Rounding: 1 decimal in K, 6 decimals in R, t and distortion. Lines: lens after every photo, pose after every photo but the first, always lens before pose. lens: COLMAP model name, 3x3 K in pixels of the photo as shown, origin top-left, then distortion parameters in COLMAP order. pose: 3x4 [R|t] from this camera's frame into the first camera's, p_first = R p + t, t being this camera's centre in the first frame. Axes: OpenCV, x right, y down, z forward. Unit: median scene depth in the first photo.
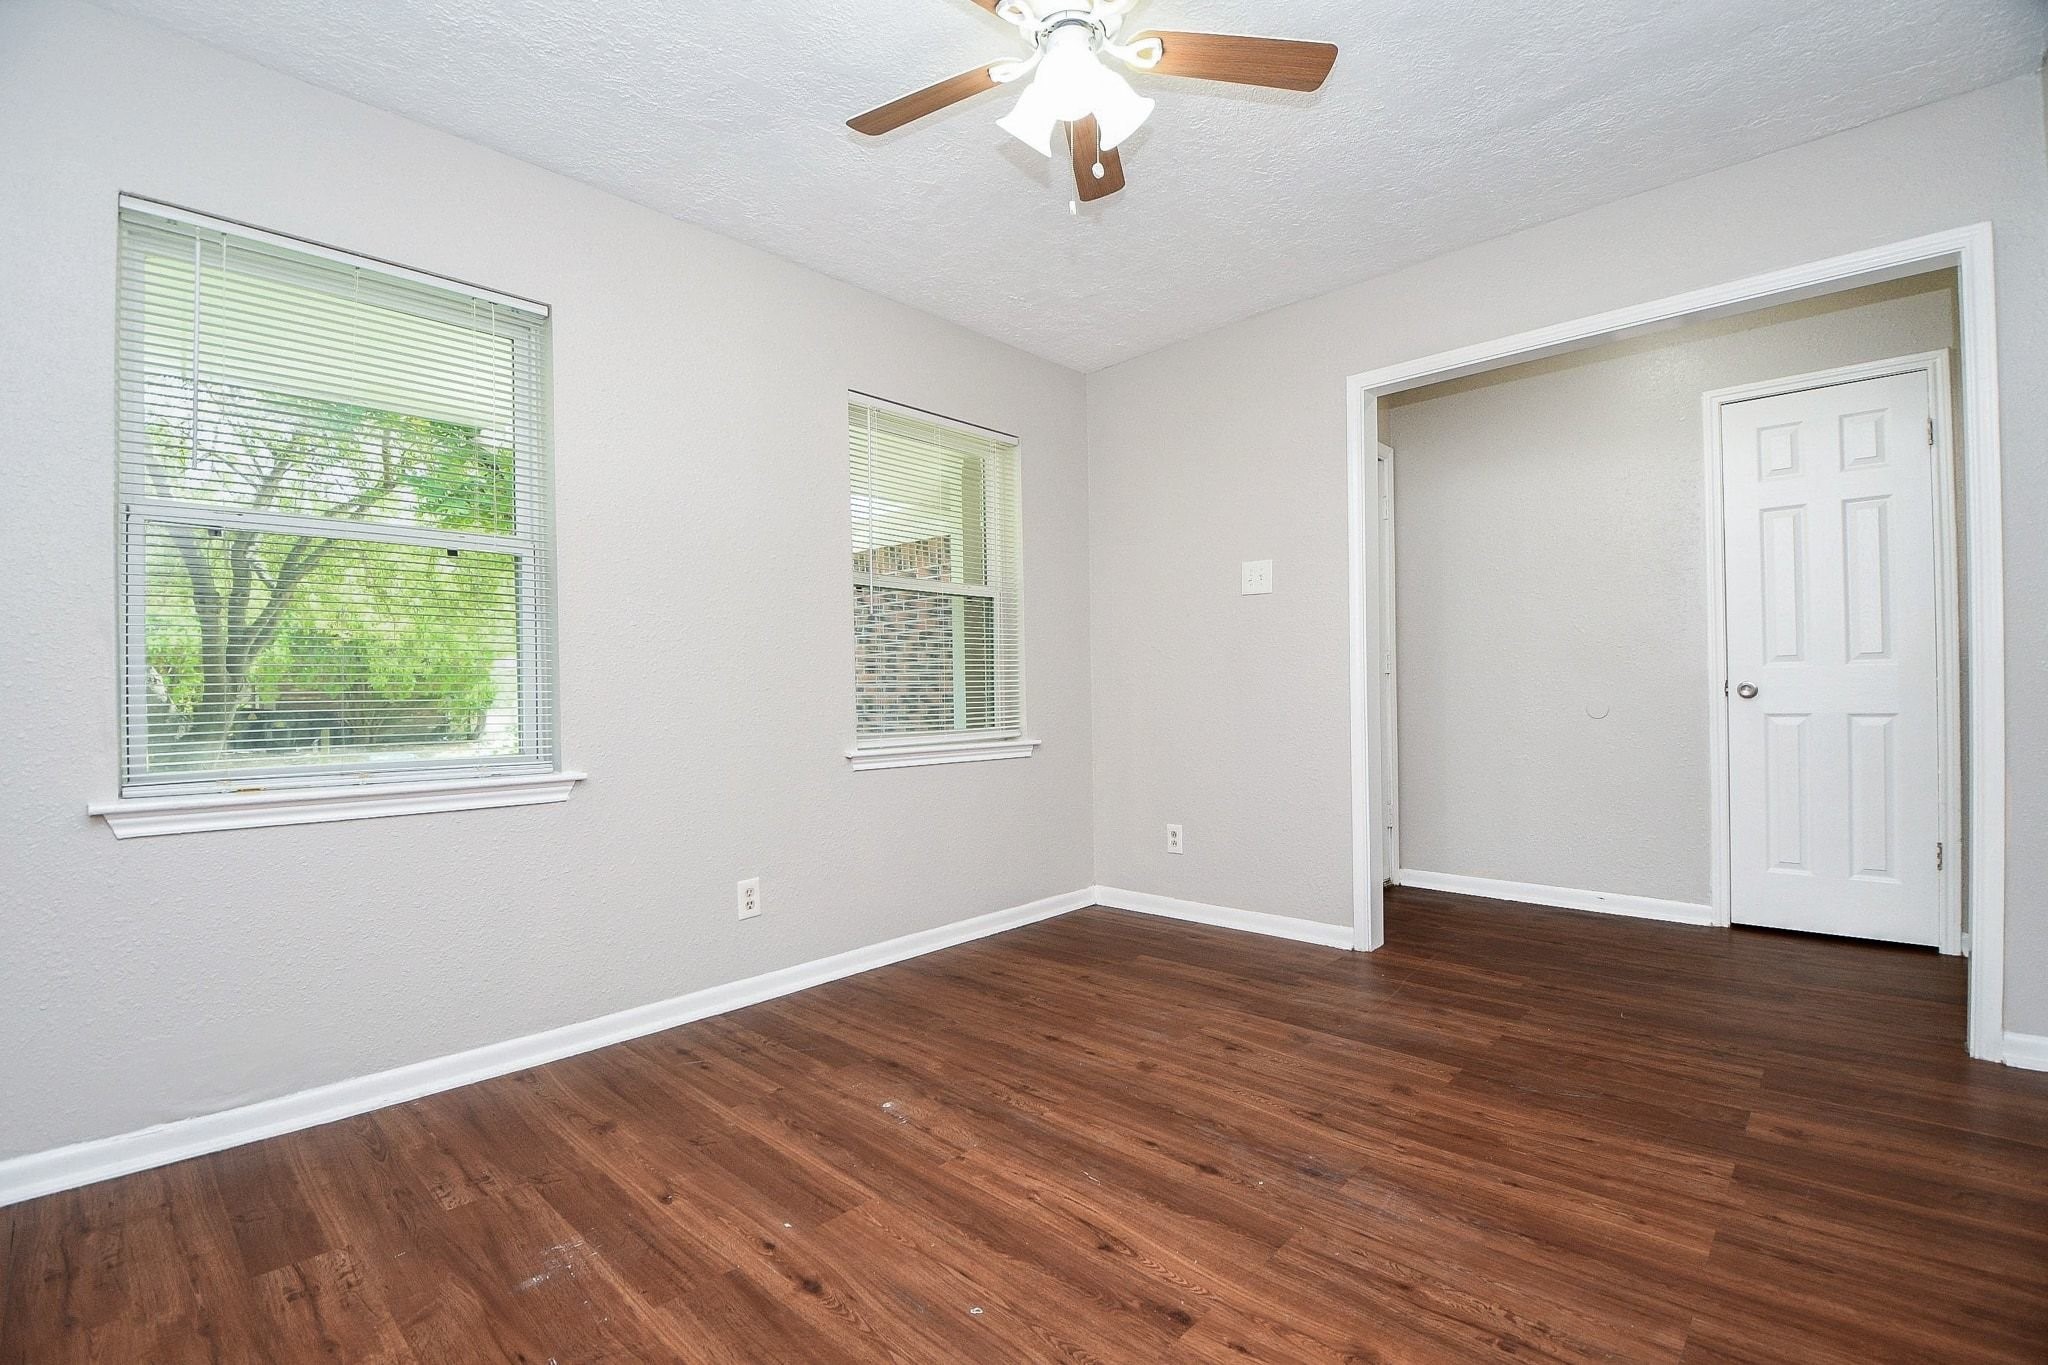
lens RADIAL K [[924.9, 0, 1008.8], [0, 924.9, 680.7], [0, 0, 1]] dist [-0.002982, -0.009628]
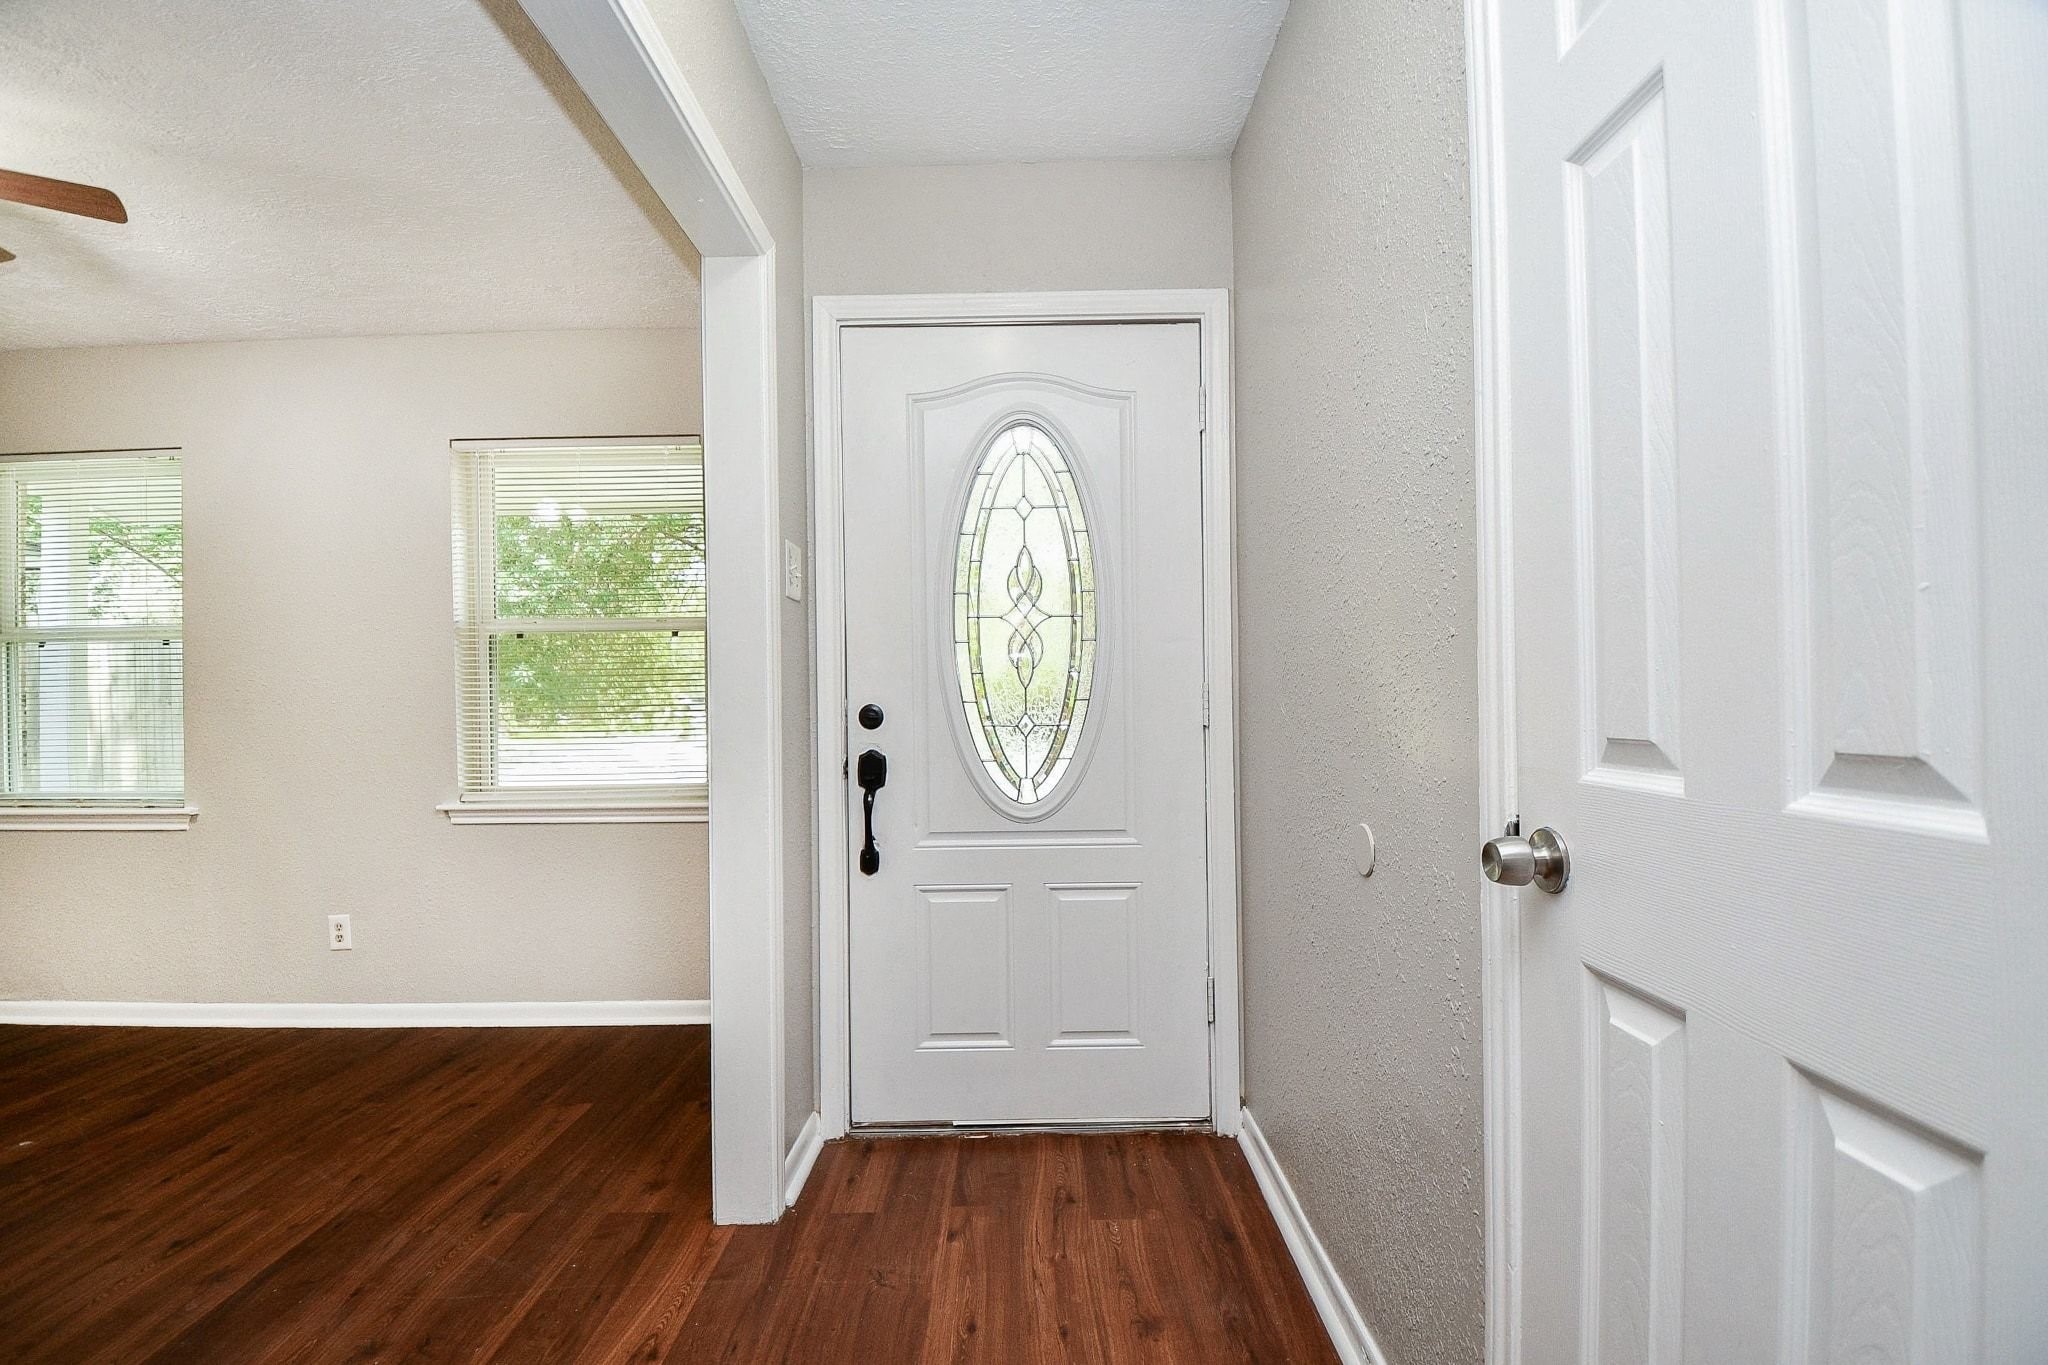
lens RADIAL K [[924.9, 0, 1030.4], [0, 924.9, 685.7], [0, 0, 1]] dist [-0.002982, -0.009628]
pose [[0.687429, -0.001638, -0.726250, 1.310977], [0.004354, 0.999989, 0.001865, -0.070091], [0.726239, -0.004444, 0.687428, 1.018508]]
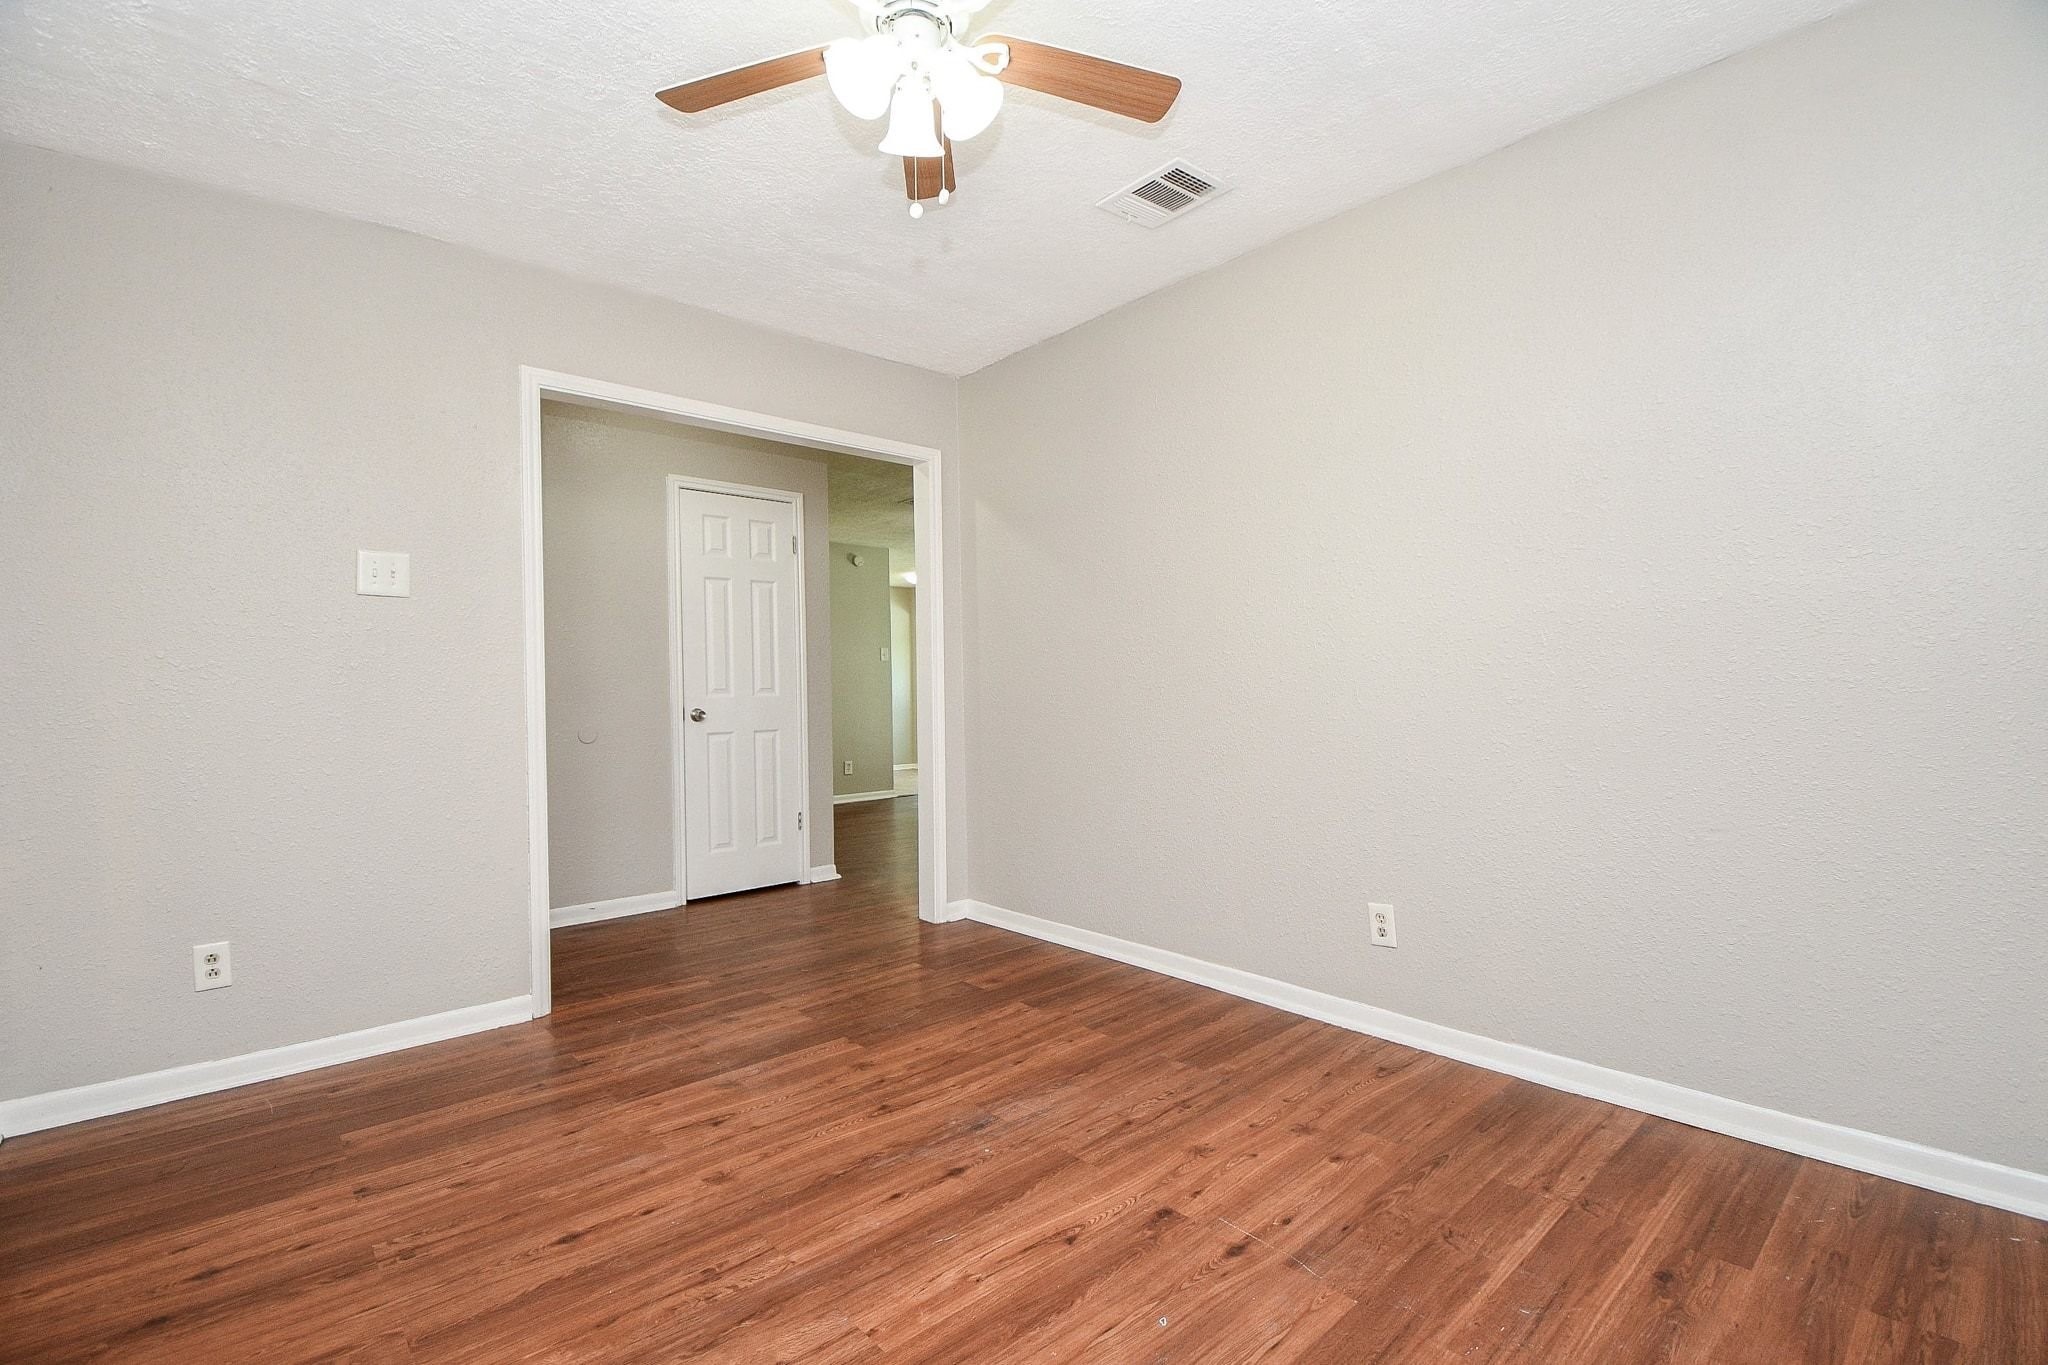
lens RADIAL K [[924.9, 0, 1039.8], [0, 924.9, 675.6], [0, 0, 1]] dist [-0.002982, -0.009628]
pose [[0.061000, 0.026343, 0.997790, -0.659196], [0.003968, 0.999637, -0.026635, -0.011639], [-0.998130, 0.005584, 0.060873, 0.642174]]
